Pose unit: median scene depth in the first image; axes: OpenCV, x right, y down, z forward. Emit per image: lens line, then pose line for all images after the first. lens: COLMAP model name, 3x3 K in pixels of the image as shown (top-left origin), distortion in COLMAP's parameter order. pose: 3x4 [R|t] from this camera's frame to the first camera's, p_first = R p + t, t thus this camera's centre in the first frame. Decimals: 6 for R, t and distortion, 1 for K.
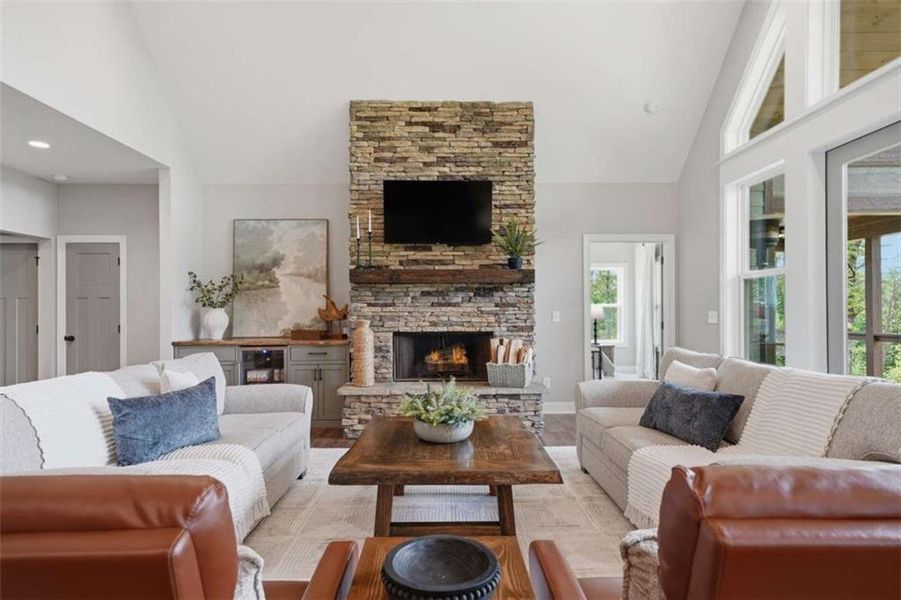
lens RADIAL K [[513.4, 0, 451.8], [0, 513.4, 303.4], [0, 0, 1]] dist [0.026843, 0.000959]
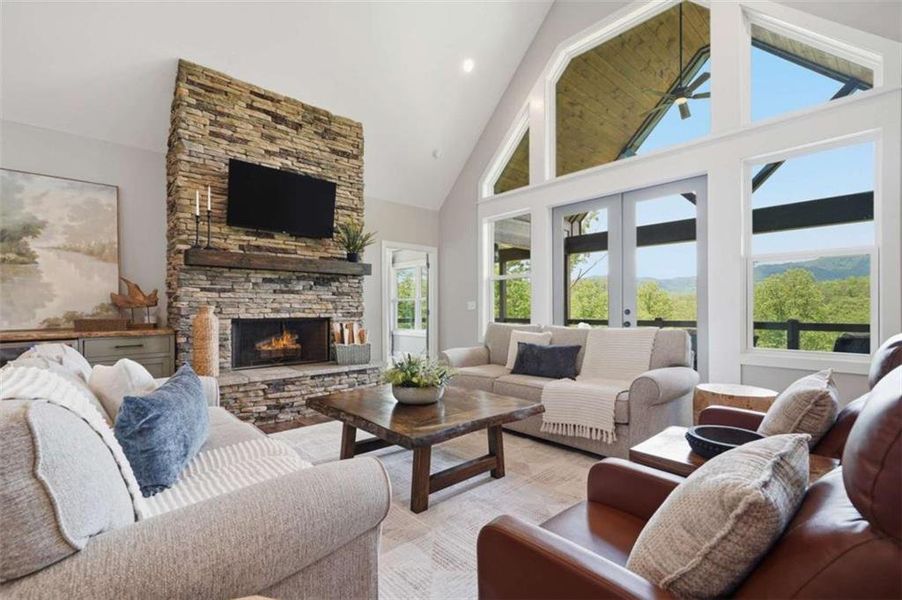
lens RADIAL K [[417.4, 0, 451.0], [0, 417.4, 304.9], [0, 0, 1]] dist [0.010126, 0.000112]
pose [[0.733235, 0.008746, 0.679919, -0.344627], [-0.008381, 0.999958, -0.003825, 0.029088], [-0.679924, -0.002894, 0.733277, 0.152541]]
